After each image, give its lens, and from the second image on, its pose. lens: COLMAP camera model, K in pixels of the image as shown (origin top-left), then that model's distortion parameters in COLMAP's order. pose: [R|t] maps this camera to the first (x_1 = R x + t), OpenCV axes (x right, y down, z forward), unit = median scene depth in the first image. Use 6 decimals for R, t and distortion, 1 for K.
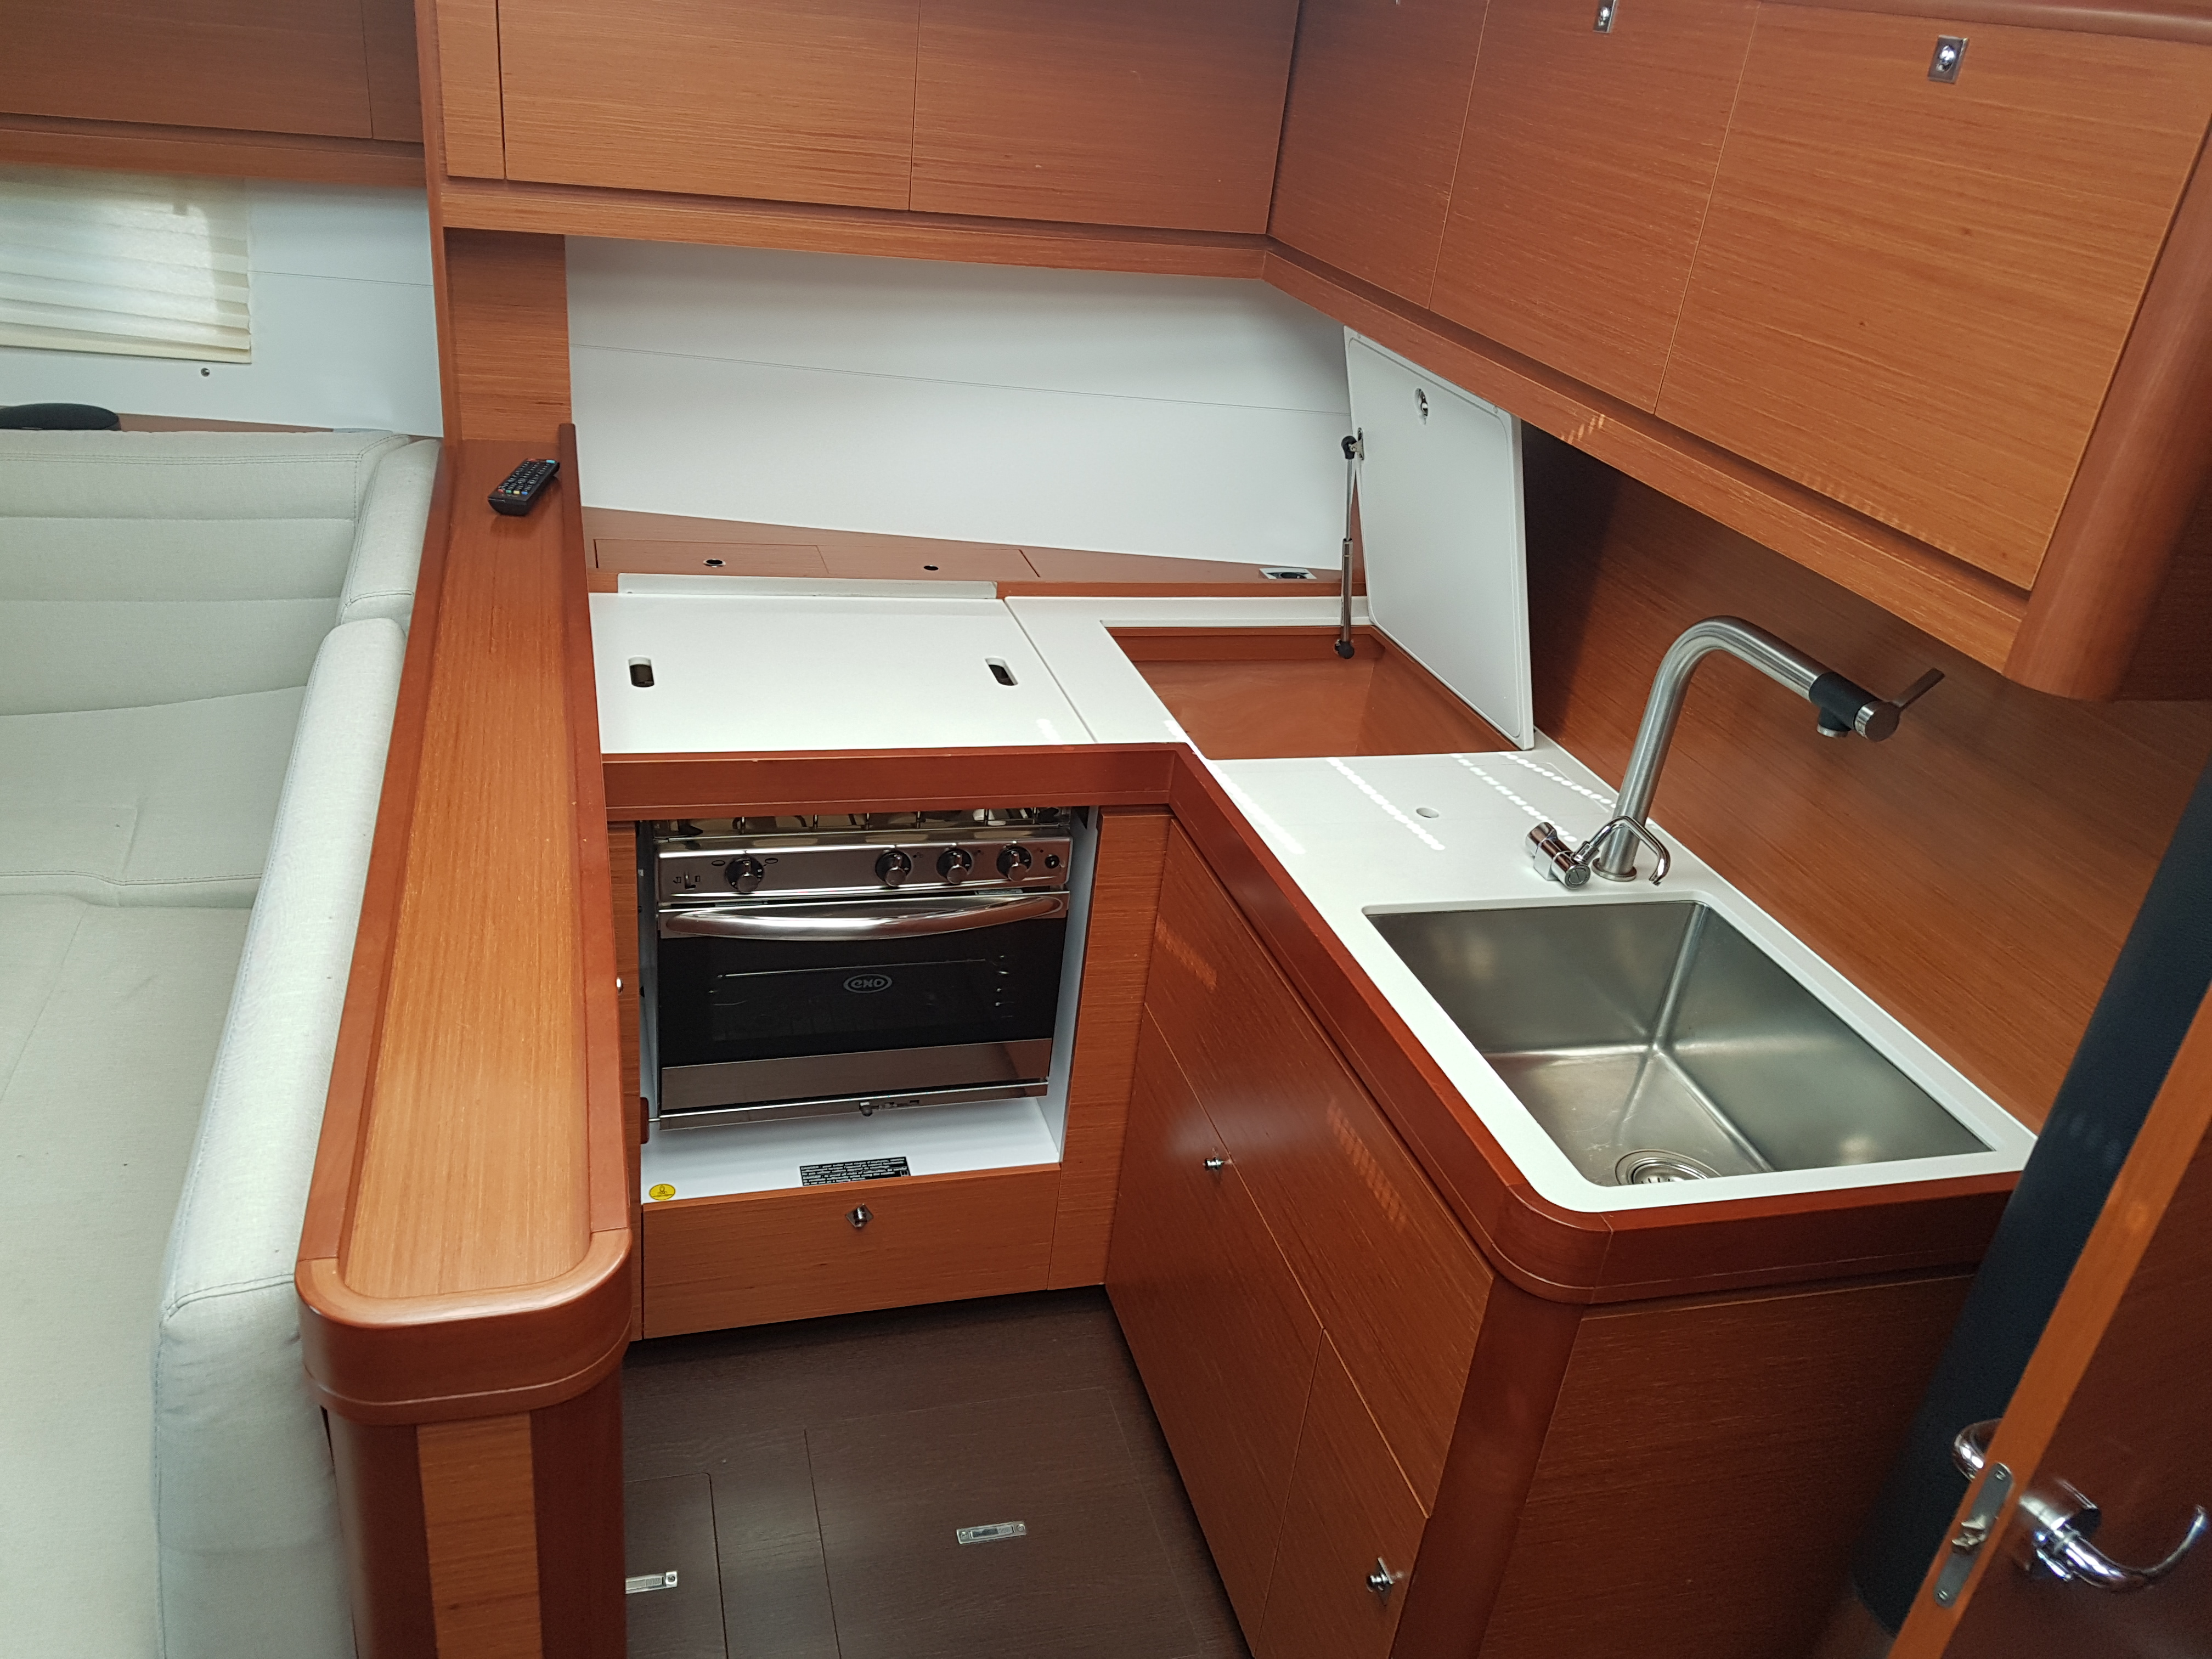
lens RADIAL K [[1755.8, 0, 1024.2], [0, 1755.8, 856.9], [0, 0, 1]] dist [0.094686, -0.123953]
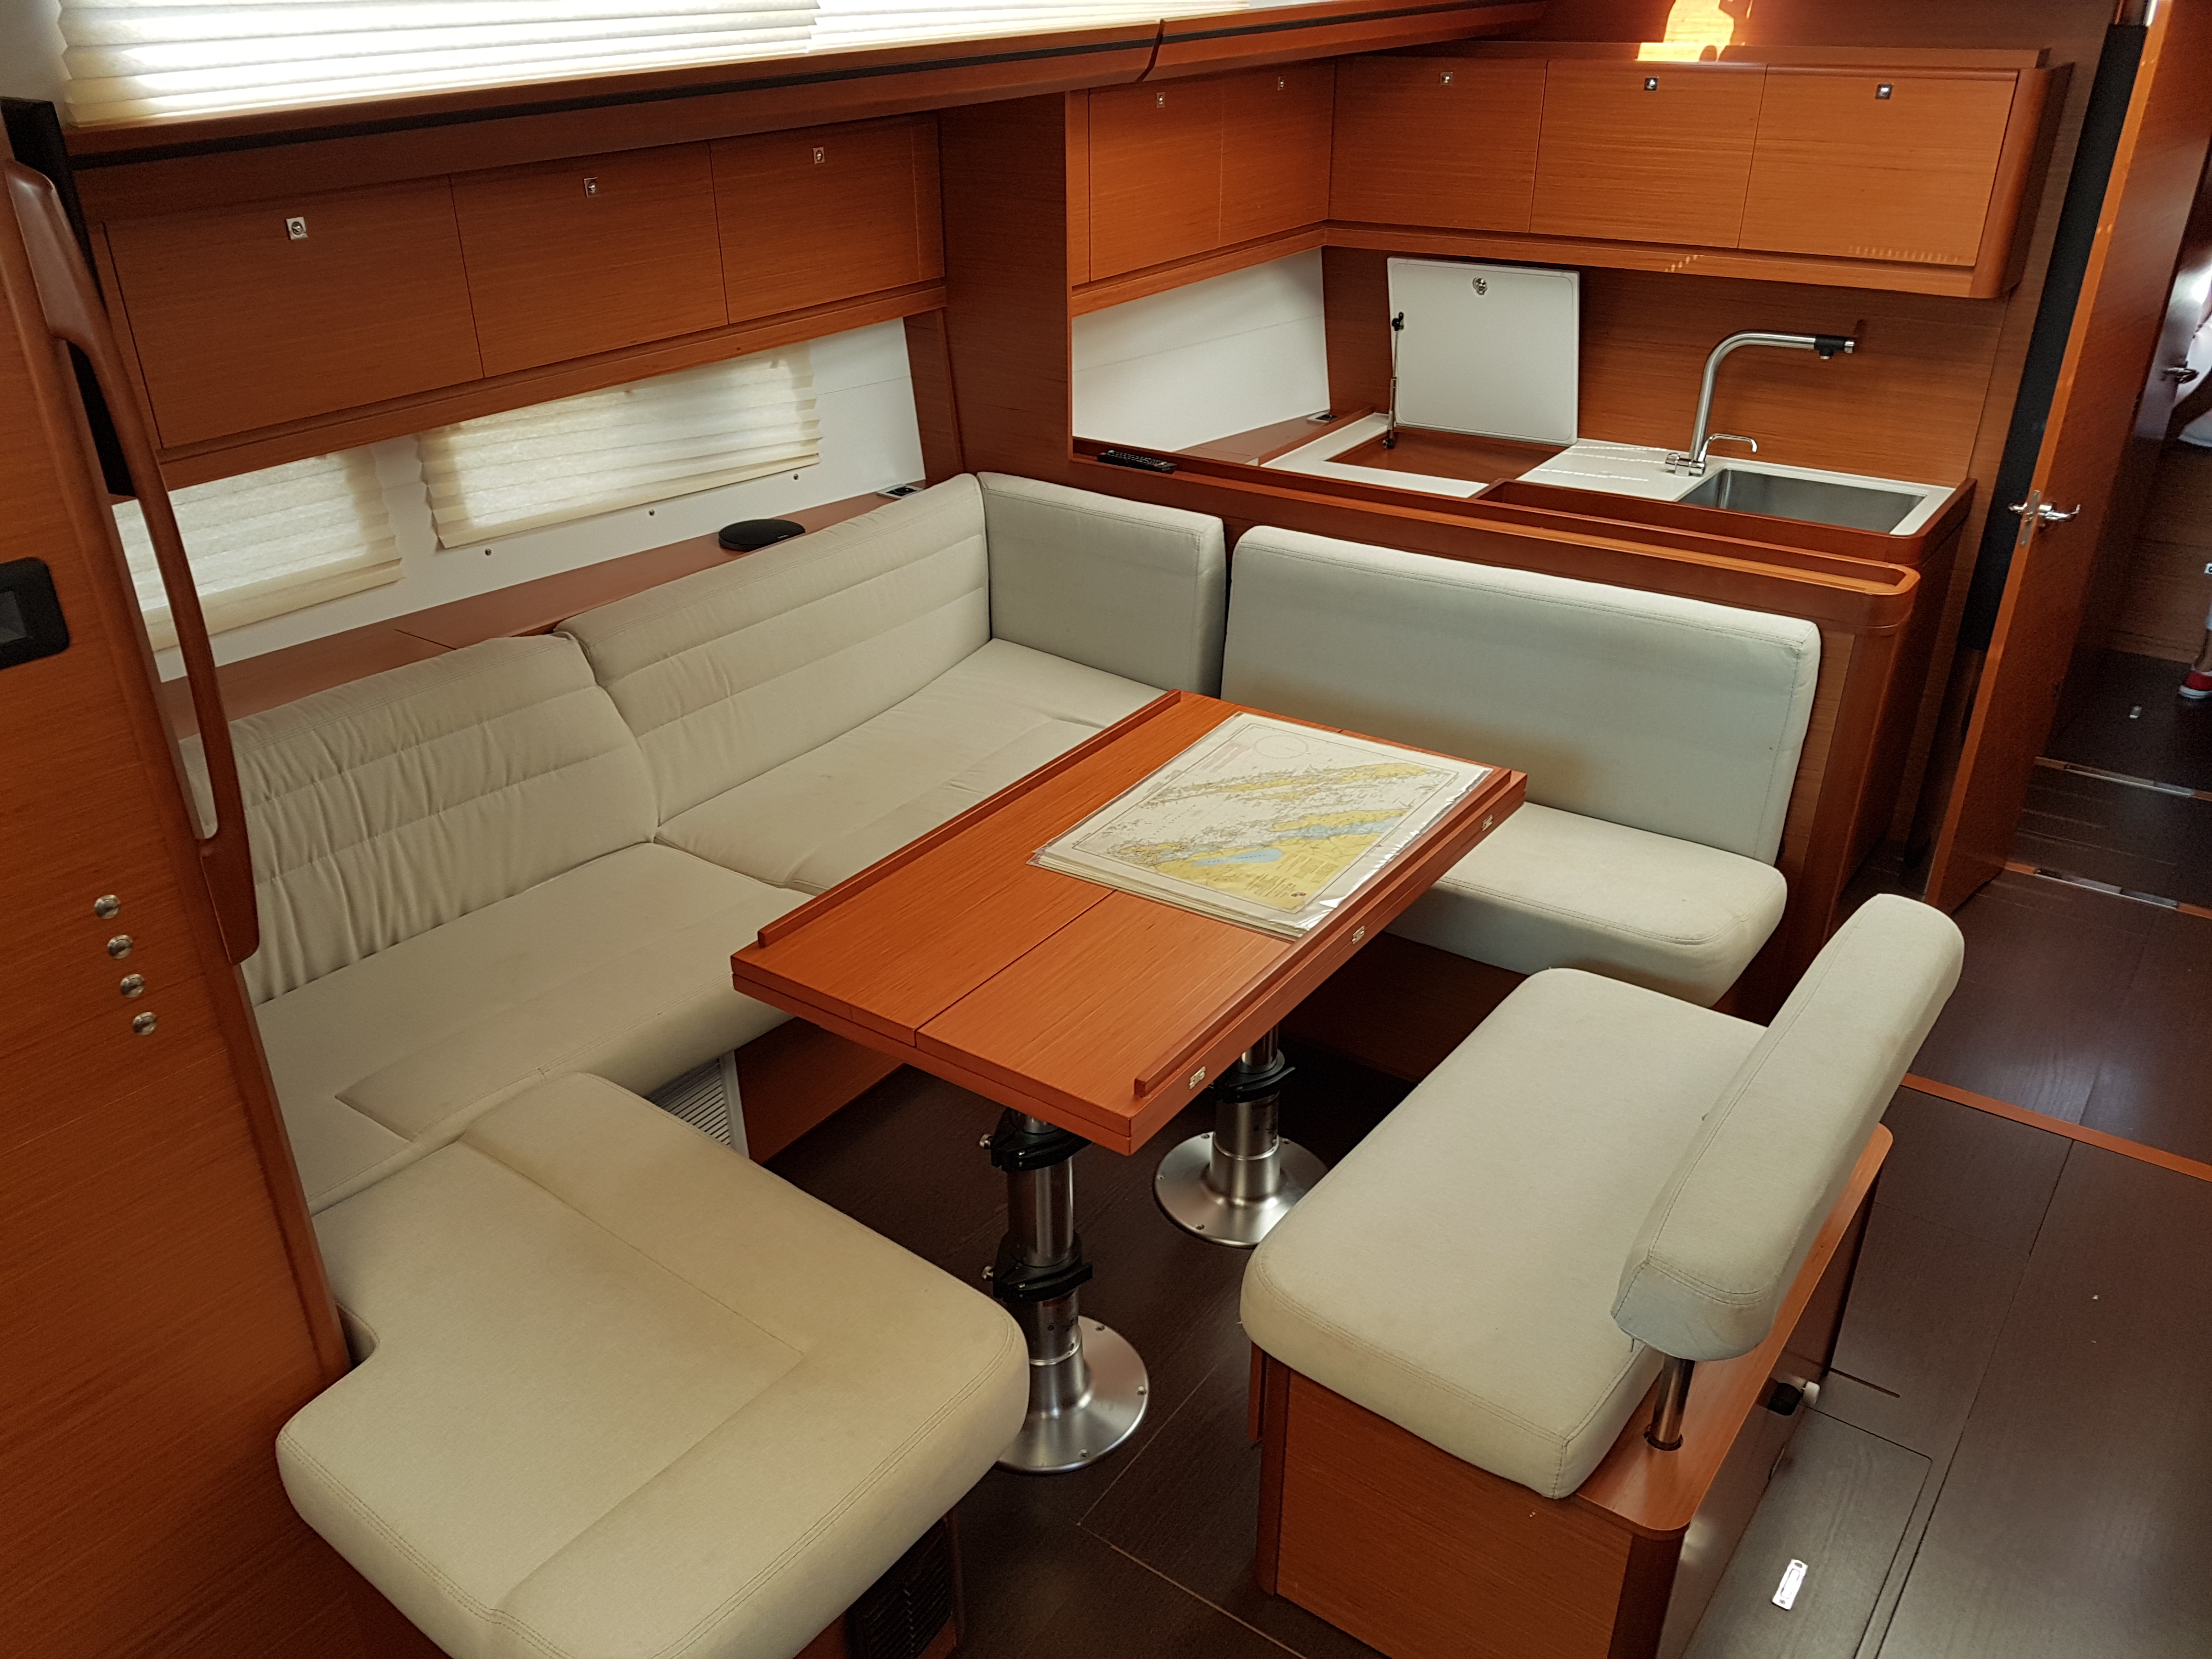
lens RADIAL K [[1755.8, 0, 1096.9], [0, 1755.8, 894.7], [0, 0, 1]] dist [0.094686, -0.123953]
pose [[0.758132, -0.400392, 0.514706, -1.332039], [0.376262, 0.913250, 0.156208, -0.112747], [-0.532599, 0.075238, 0.843017, -0.342005]]
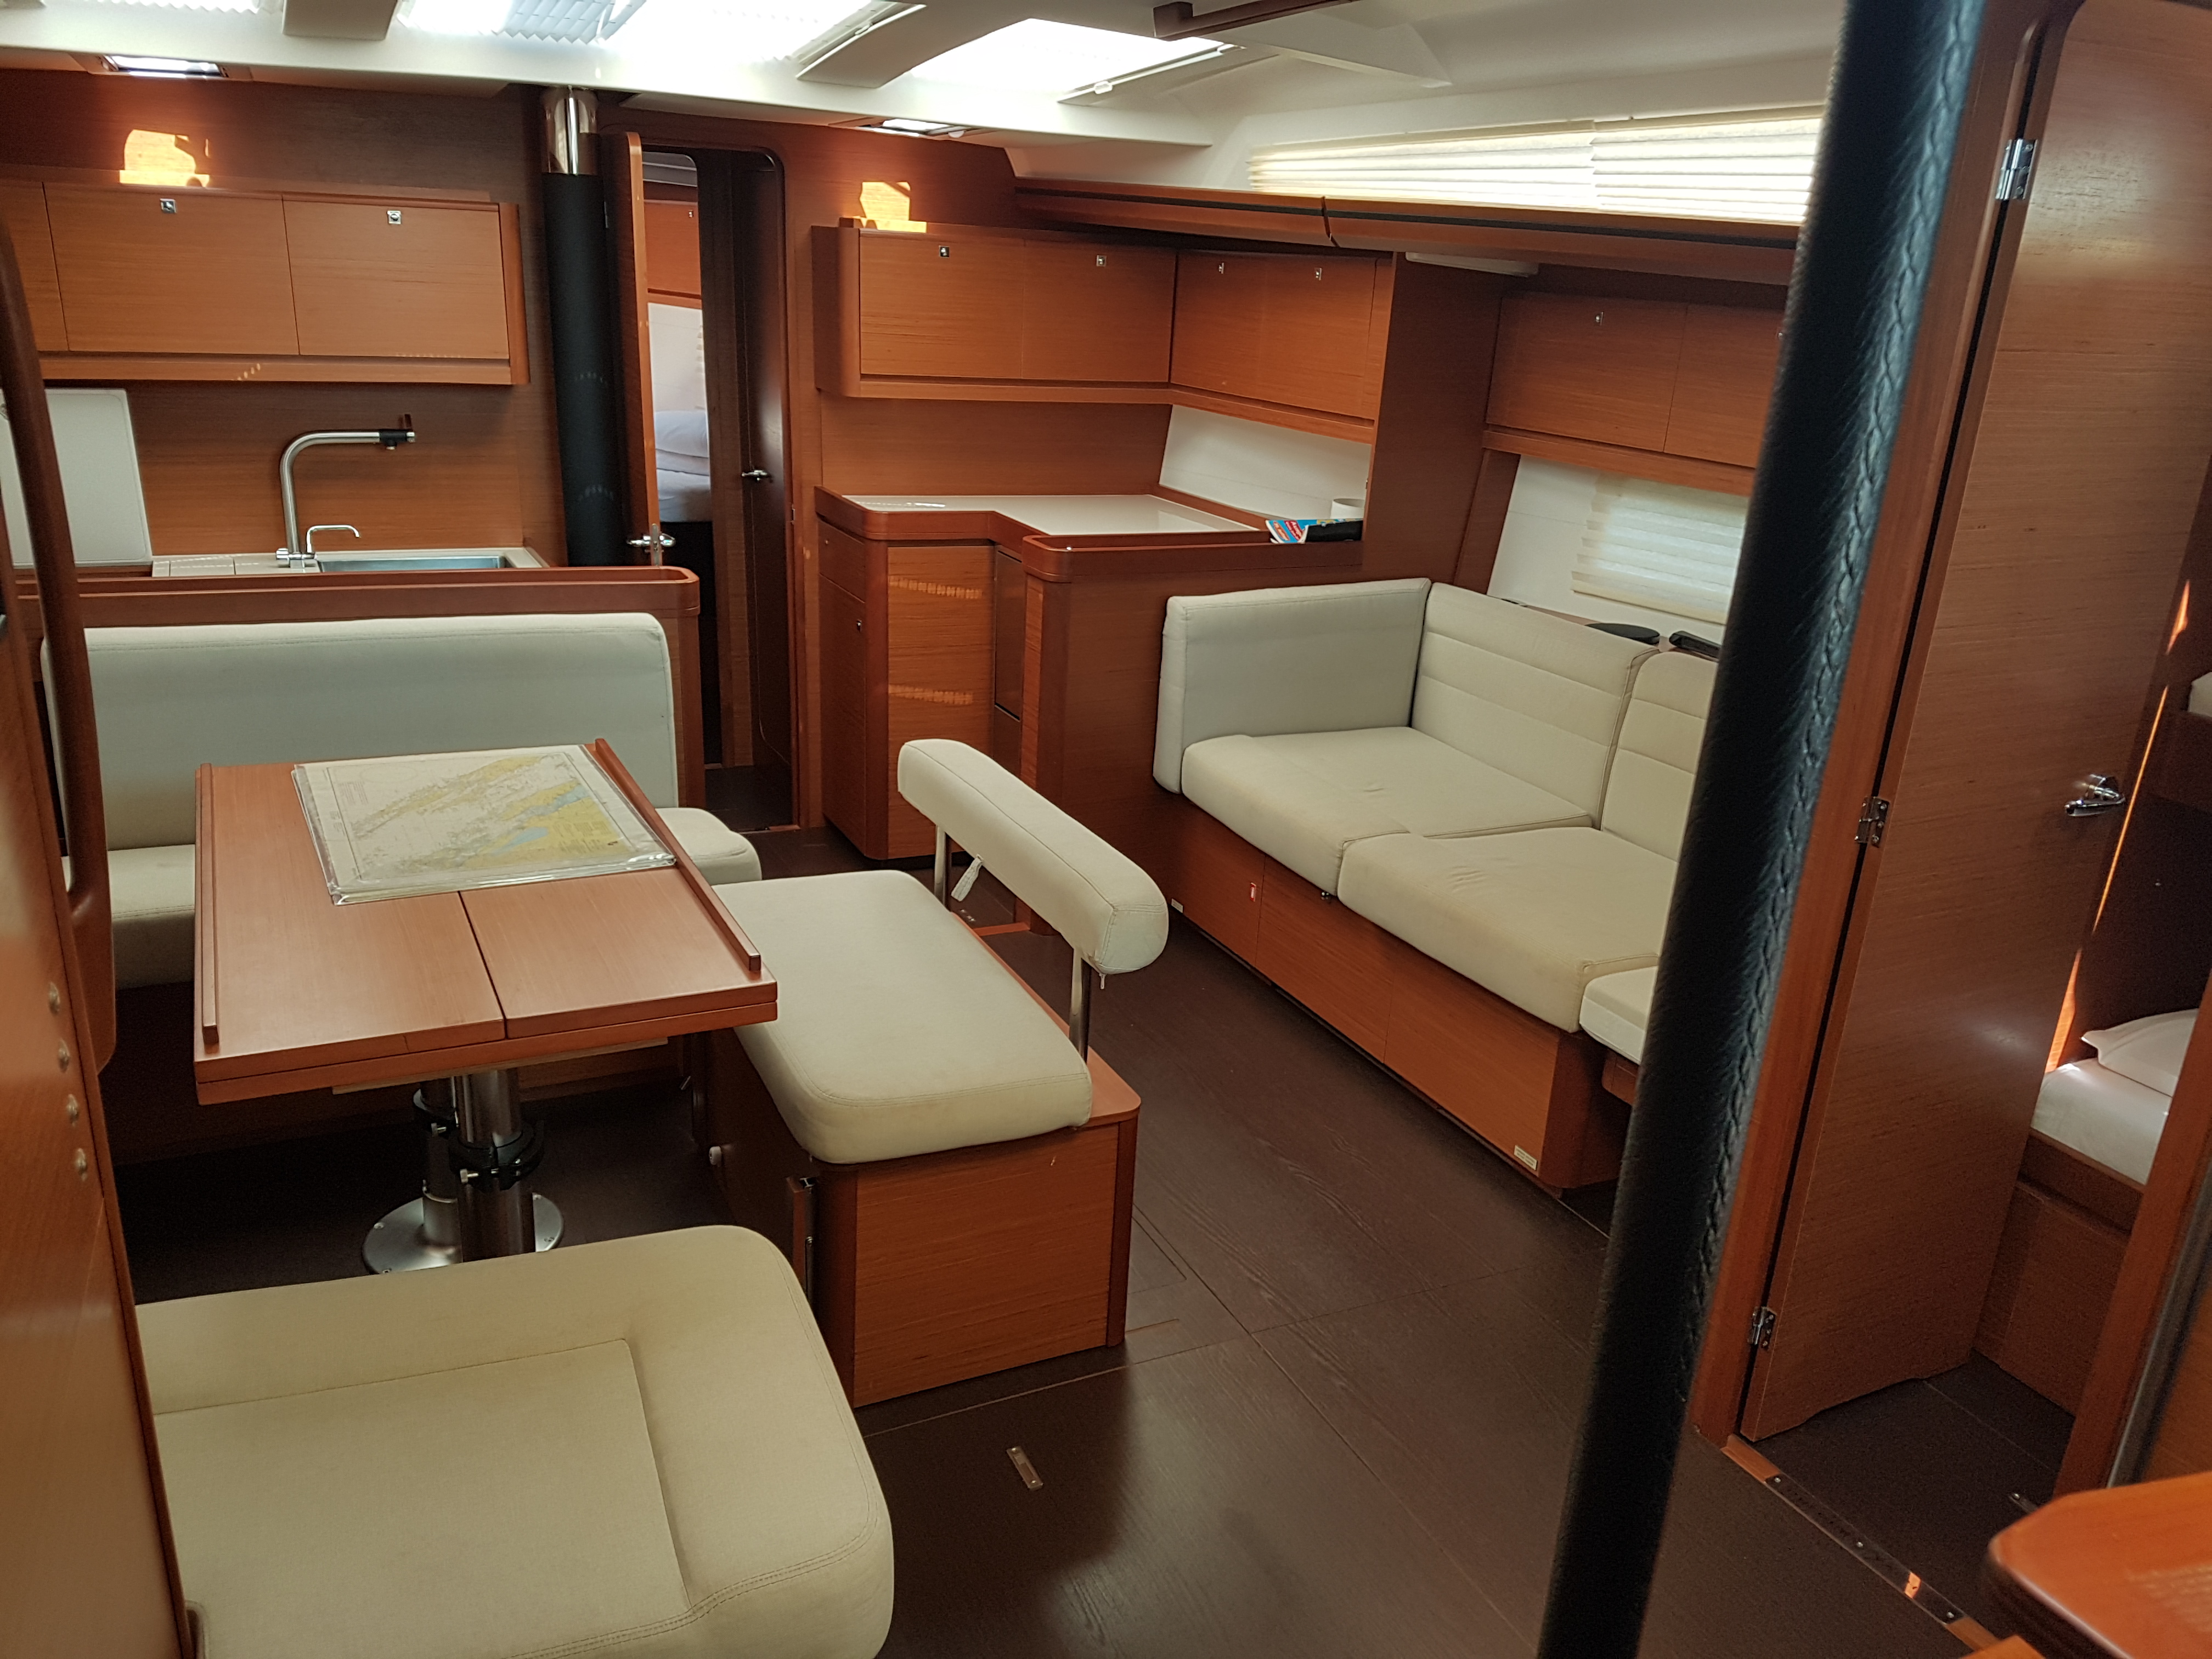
lens RADIAL K [[1755.8, 0, 1047.4], [0, 1755.8, 882.4], [0, 0, 1]] dist [0.094686, -0.123953]
pose [[-0.165785, -0.437227, 0.883939, -1.785356], [0.394111, 0.792277, 0.465804, -0.308957], [-0.903987, 0.425593, 0.040968, 0.178979]]
